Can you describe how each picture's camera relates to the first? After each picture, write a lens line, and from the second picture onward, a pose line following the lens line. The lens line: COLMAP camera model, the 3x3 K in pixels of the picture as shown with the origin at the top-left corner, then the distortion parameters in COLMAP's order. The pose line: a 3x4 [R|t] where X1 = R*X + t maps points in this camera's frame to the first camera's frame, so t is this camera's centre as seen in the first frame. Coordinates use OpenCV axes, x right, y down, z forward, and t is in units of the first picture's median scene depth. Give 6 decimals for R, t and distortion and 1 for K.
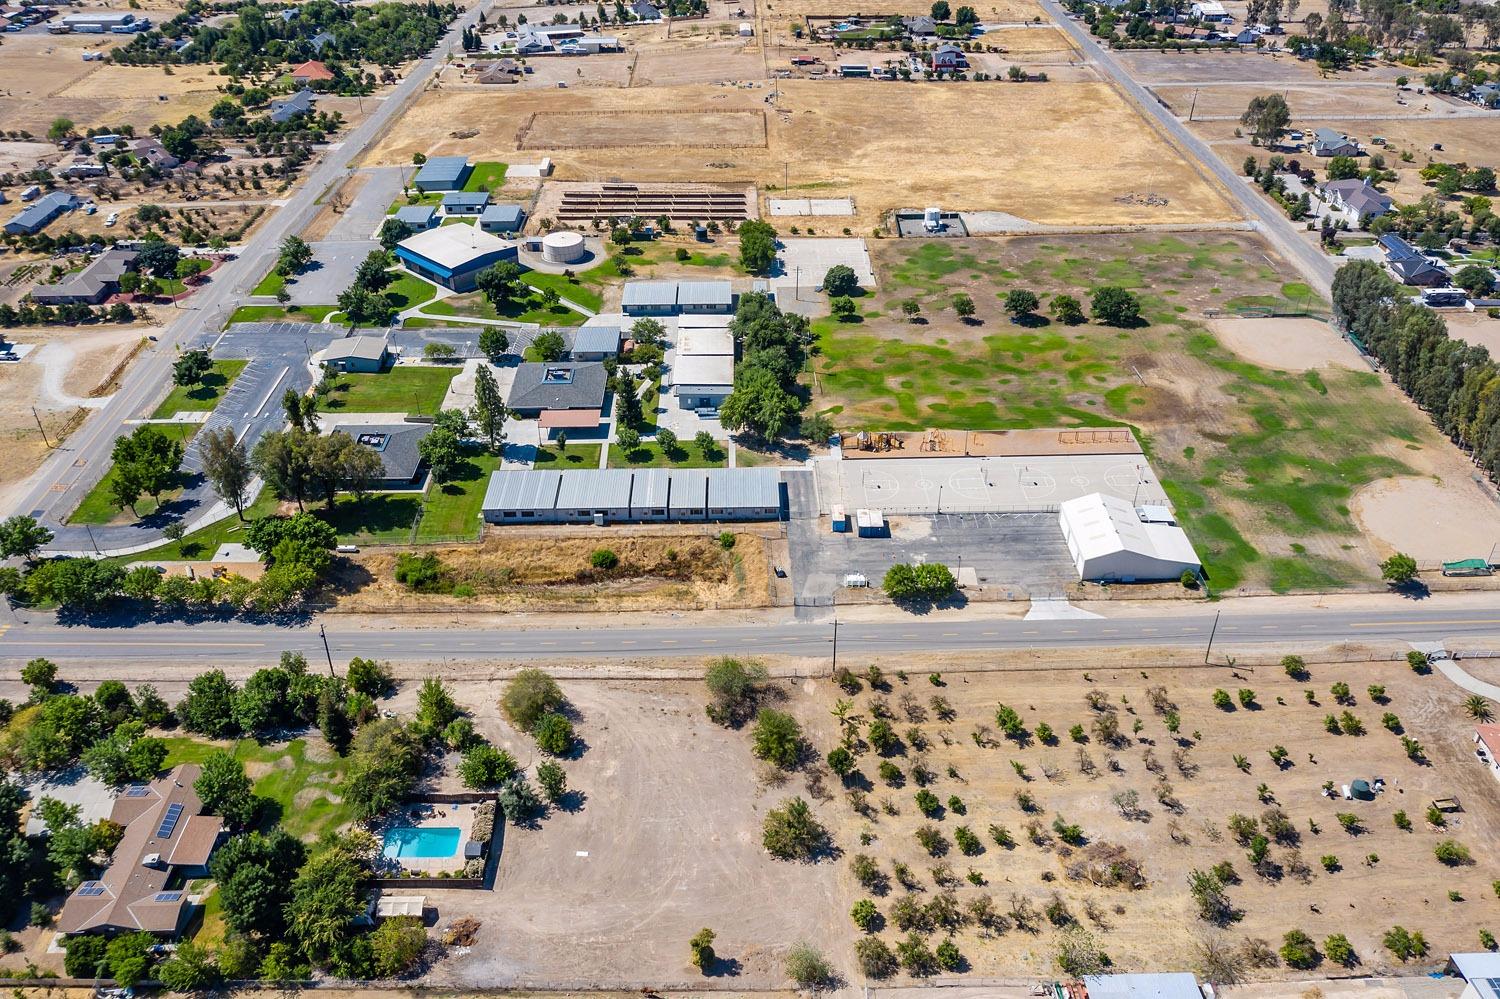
lens RADIAL K [[1188.0, 0, 749.3], [0, 1188.0, 500.5], [0, 0, 1]] dist [-0.019708, 0.017256]
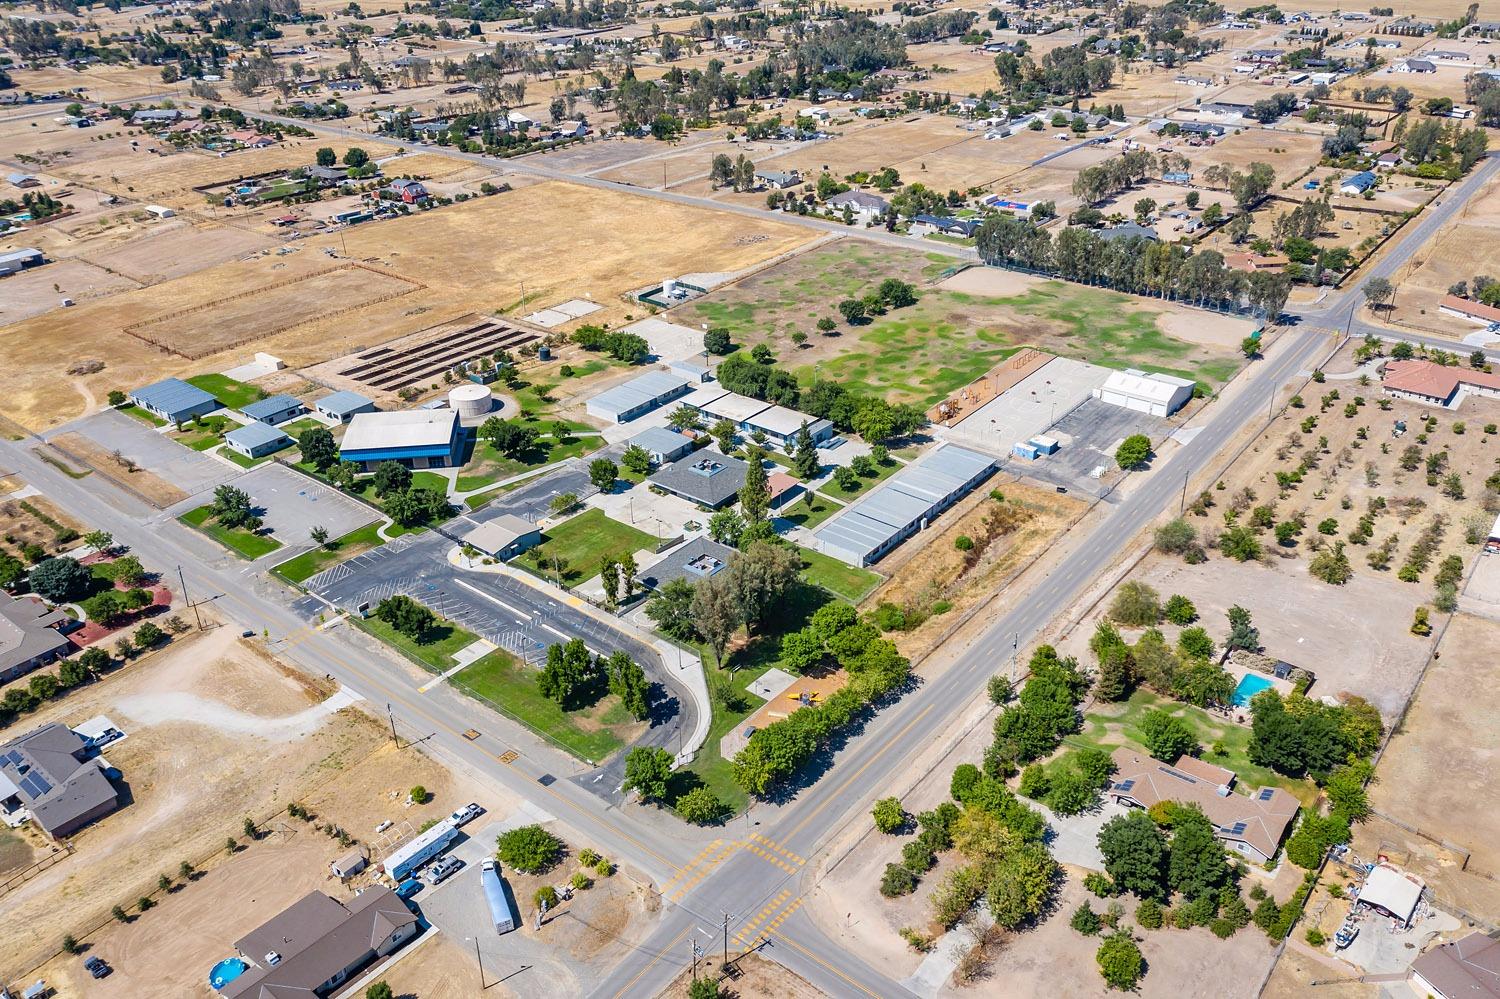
lens RADIAL K [[1188.0, 0, 748.7], [0, 1188.0, 498.6], [0, 0, 1]] dist [-0.019708, 0.017256]
pose [[0.632650, -0.365863, 0.682567, -0.745261], [0.438433, 0.895733, 0.073752, -0.122253], [-0.638381, 0.252601, 0.727092, 0.189336]]
